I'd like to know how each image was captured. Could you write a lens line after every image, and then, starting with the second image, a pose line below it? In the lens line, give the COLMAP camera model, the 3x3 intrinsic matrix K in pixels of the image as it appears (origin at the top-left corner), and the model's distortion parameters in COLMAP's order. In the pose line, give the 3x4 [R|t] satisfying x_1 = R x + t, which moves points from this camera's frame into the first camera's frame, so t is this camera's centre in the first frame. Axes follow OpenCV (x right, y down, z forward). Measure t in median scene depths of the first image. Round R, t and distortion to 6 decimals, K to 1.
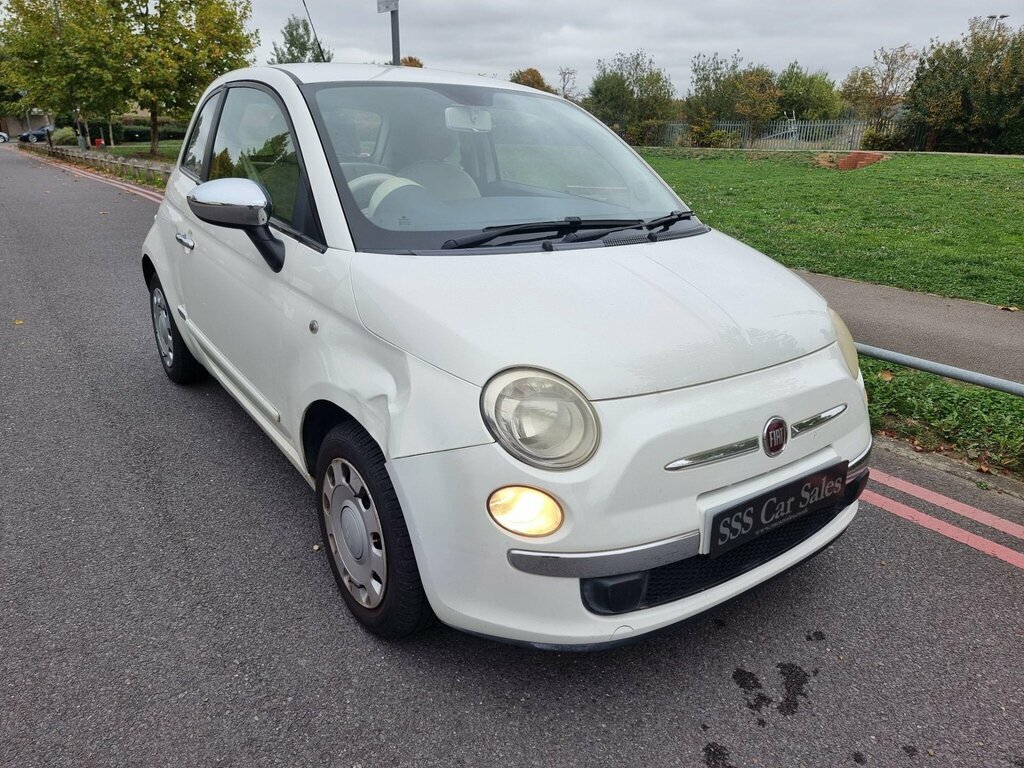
lens RADIAL K [[704.0, 0, 521.2], [0, 704.0, 382.4], [0, 0, 1]] dist [0.016329, -0.000963]
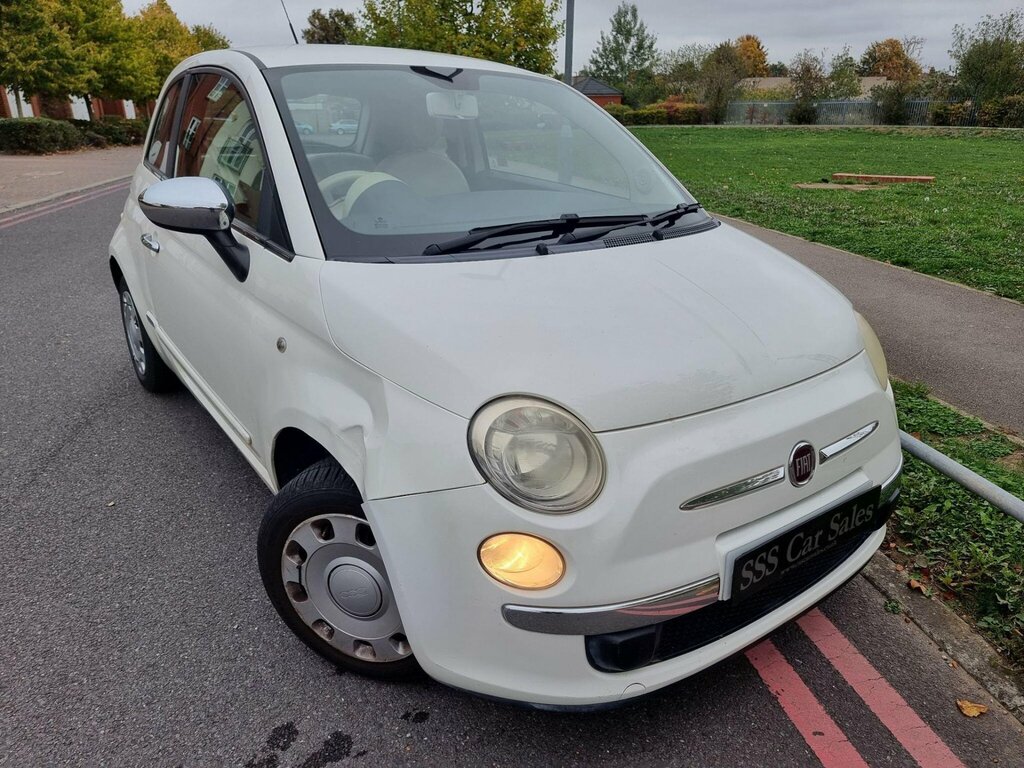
lens RADIAL K [[704.0, 0, 511.1], [0, 704.0, 390.6], [0, 0, 1]] dist [0.016329, -0.000963]
pose [[0.999880, -0.014204, -0.006244, 0.001494], [0.014401, 0.999362, 0.032685, -0.047762], [0.005776, -0.032771, 0.999446, 0.111408]]
